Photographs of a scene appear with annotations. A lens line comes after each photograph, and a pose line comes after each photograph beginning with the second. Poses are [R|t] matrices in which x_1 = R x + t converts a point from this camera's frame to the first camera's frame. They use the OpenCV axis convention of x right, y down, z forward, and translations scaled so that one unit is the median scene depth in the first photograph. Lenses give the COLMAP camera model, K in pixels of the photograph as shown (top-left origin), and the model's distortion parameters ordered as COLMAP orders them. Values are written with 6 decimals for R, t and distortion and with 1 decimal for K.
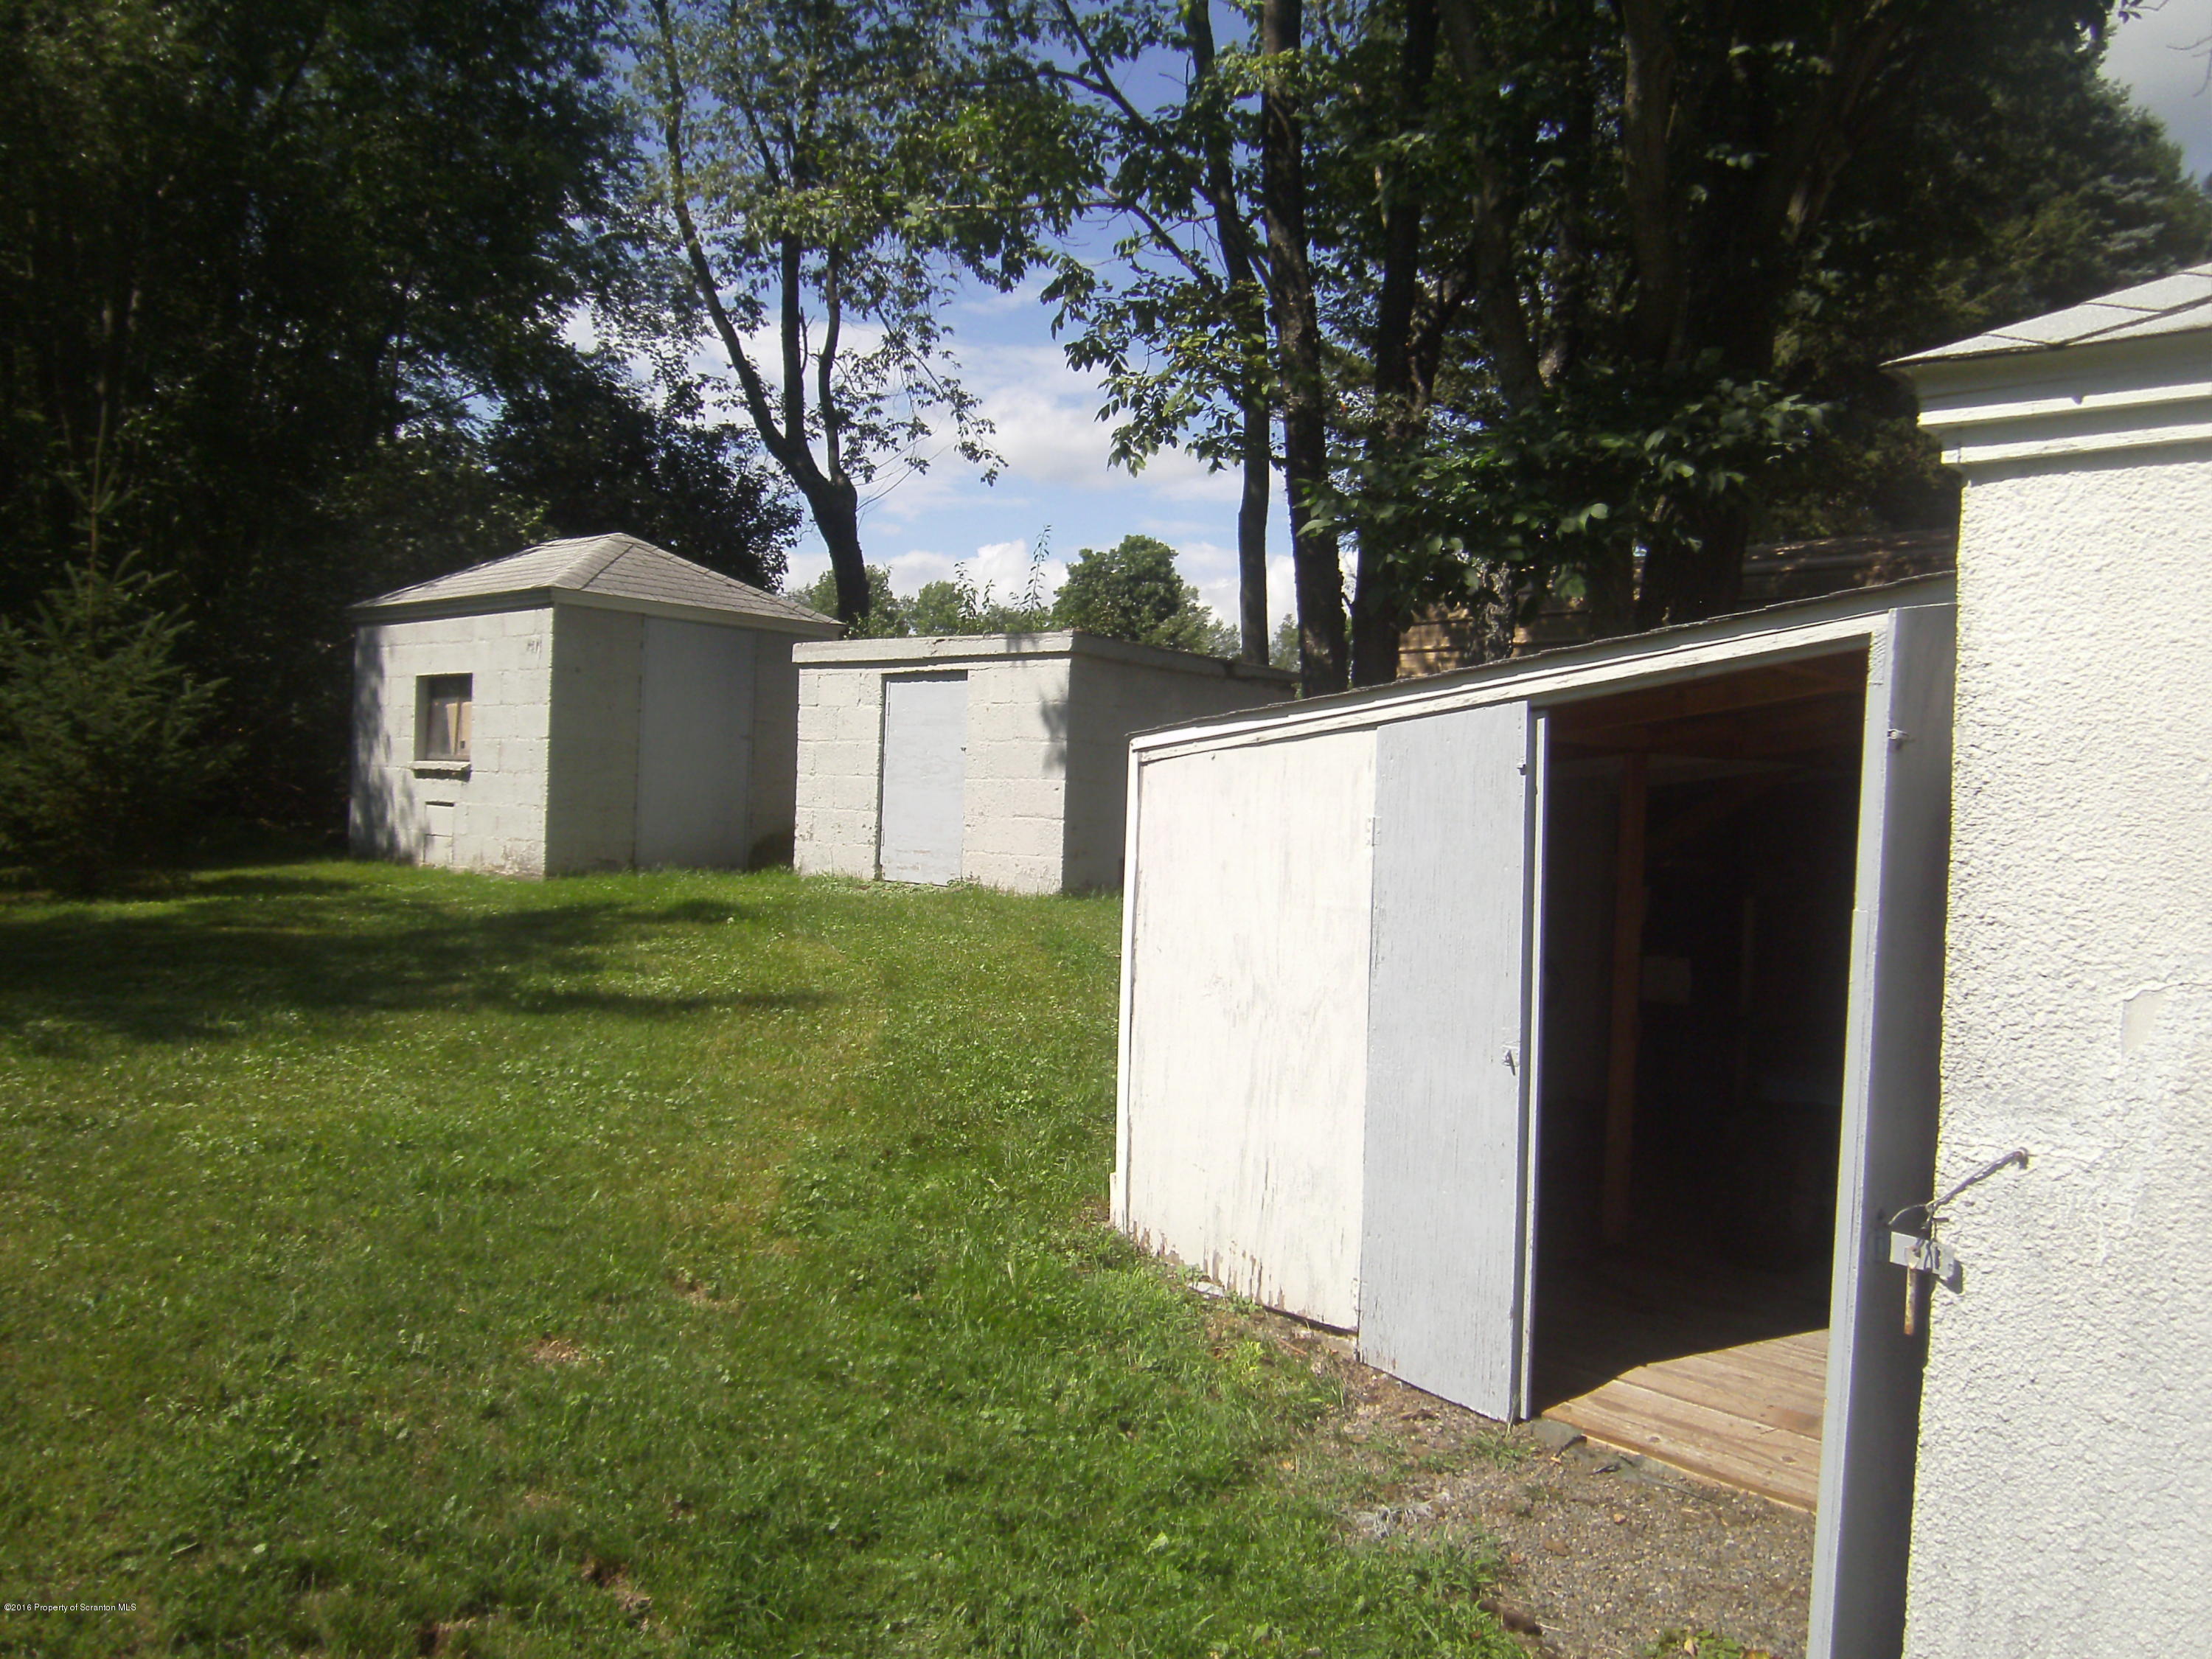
lens RADIAL K [[1747.8, 0, 1110.1], [0, 1747.8, 822.6], [0, 0, 1]] dist [-0.015859, -0.050751]
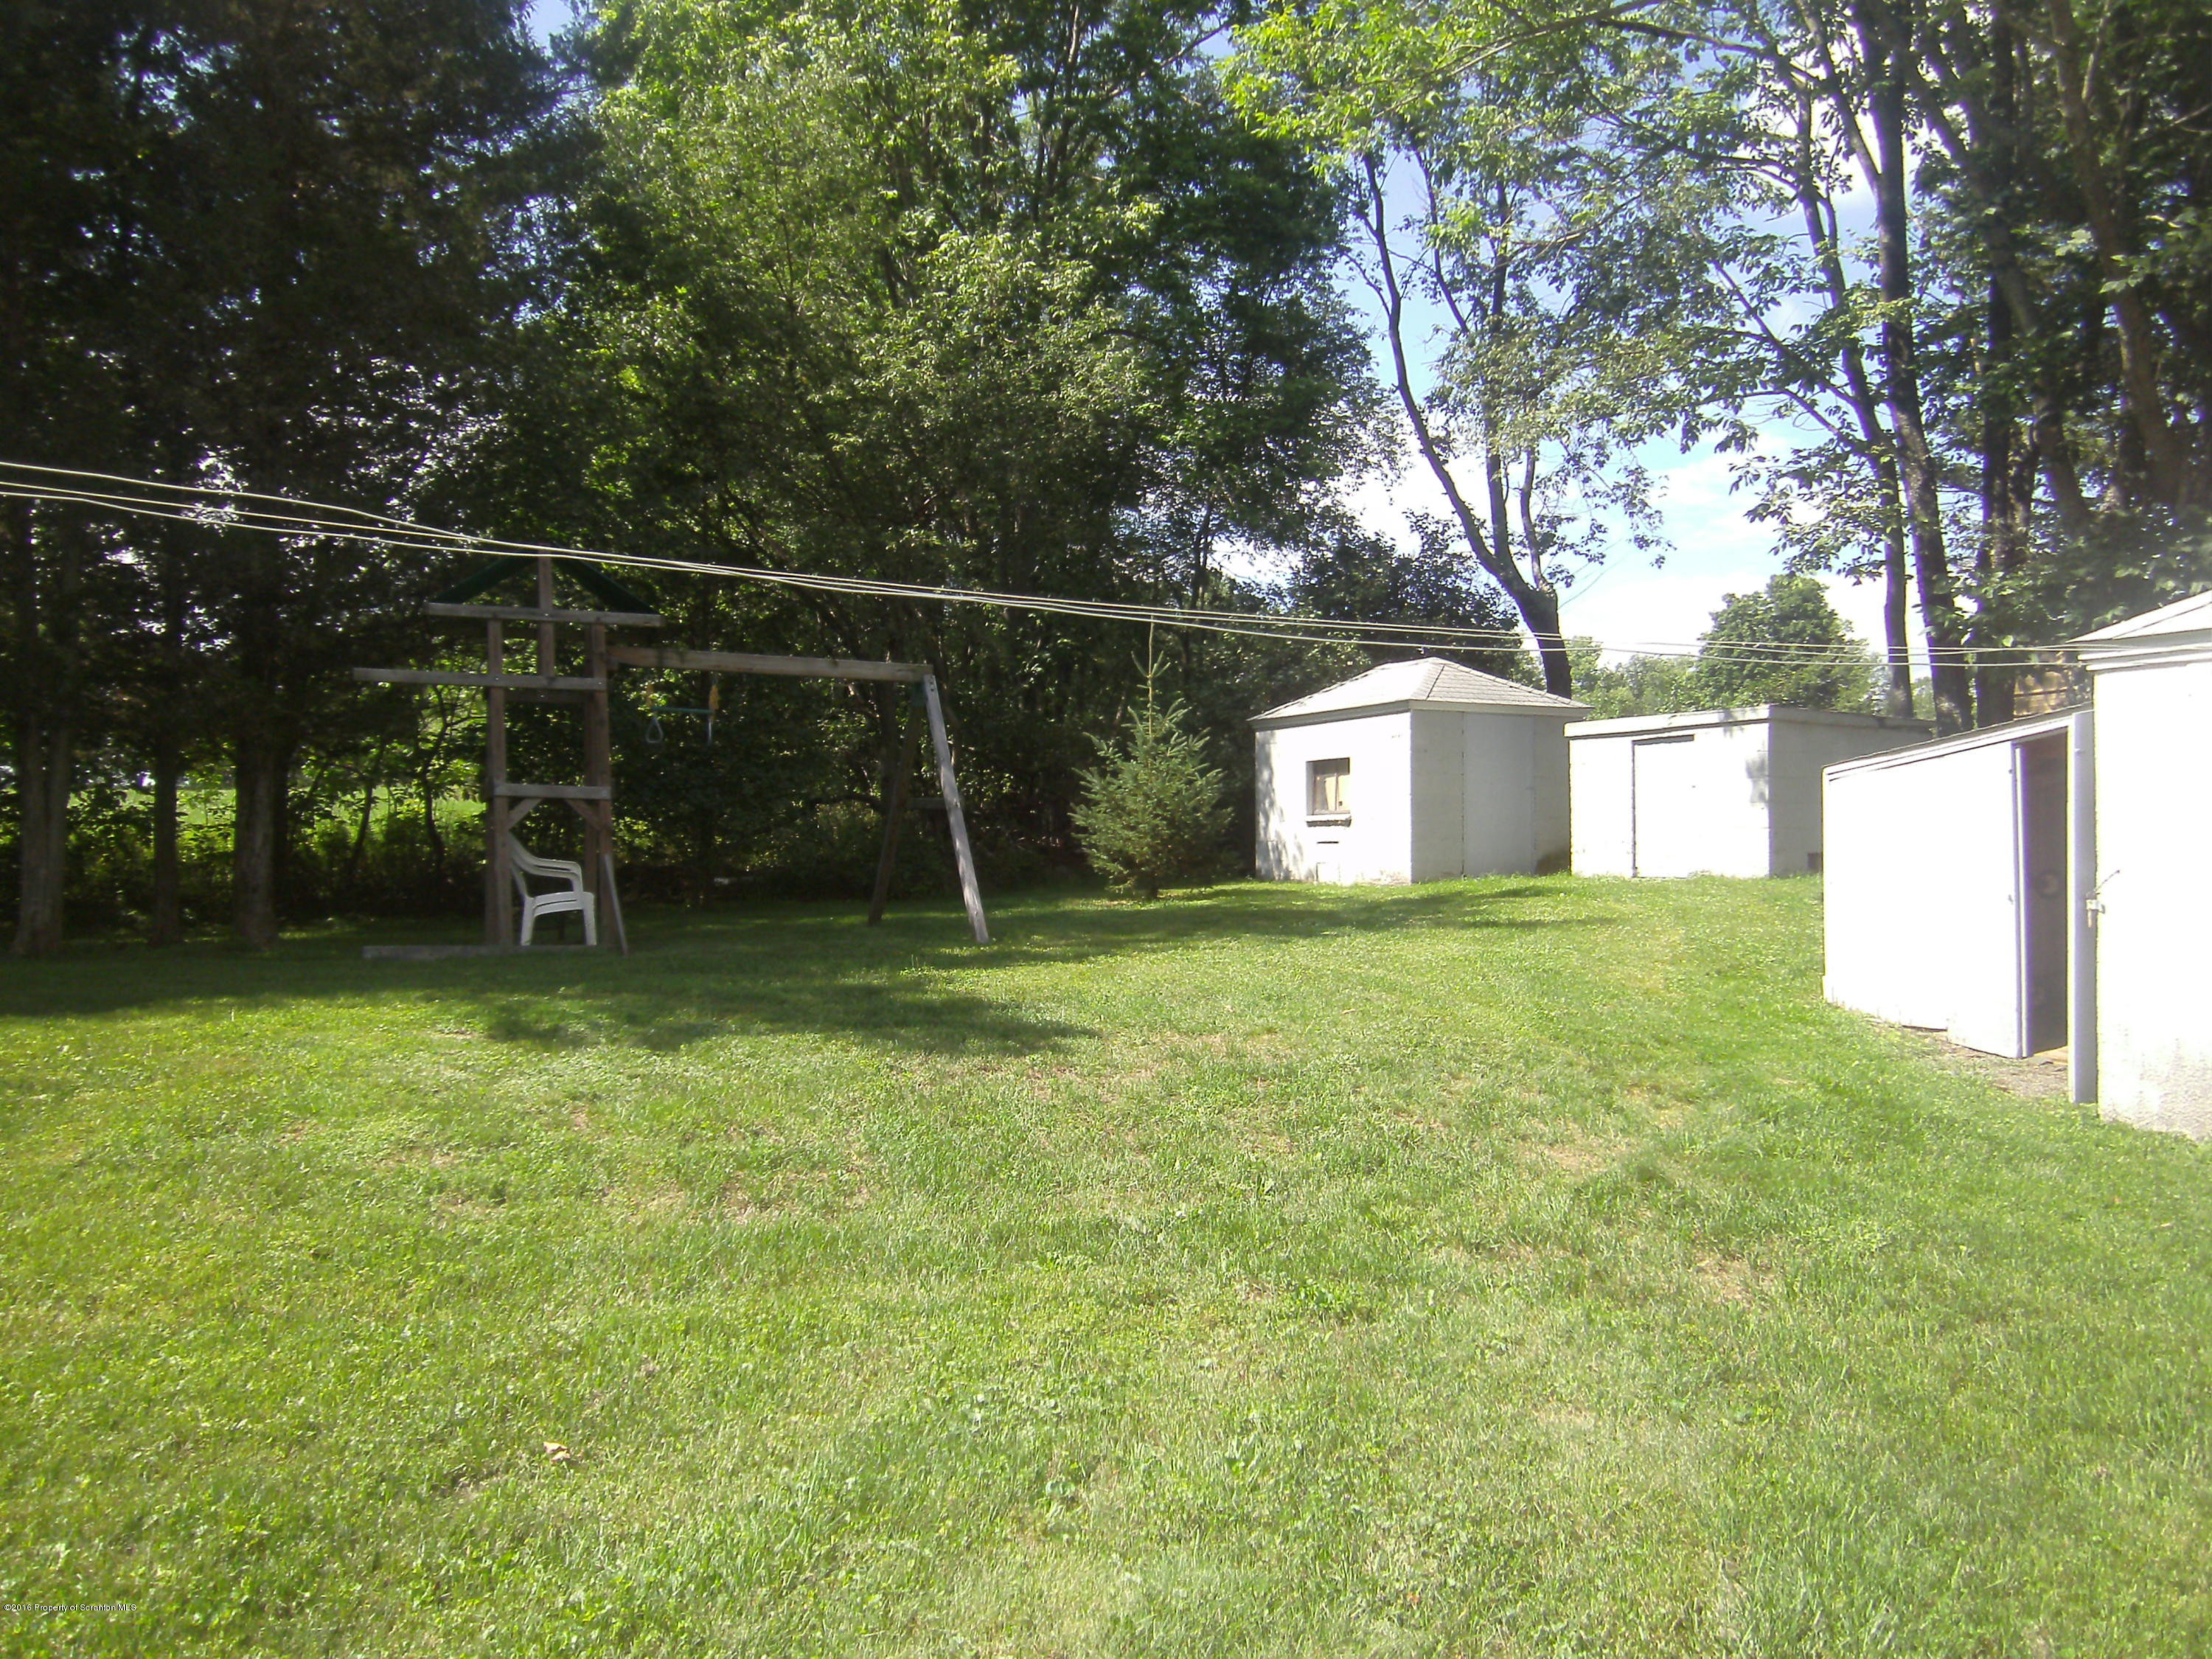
lens RADIAL K [[1747.8, 0, 1089.0], [0, 1747.8, 829.2], [0, 0, 1]] dist [-0.015859, -0.050751]
pose [[0.931294, -0.049549, -0.360882, -0.024608], [0.037929, 0.998511, -0.039215, 0.030643], [0.362288, 0.022833, 0.931787, -0.537784]]
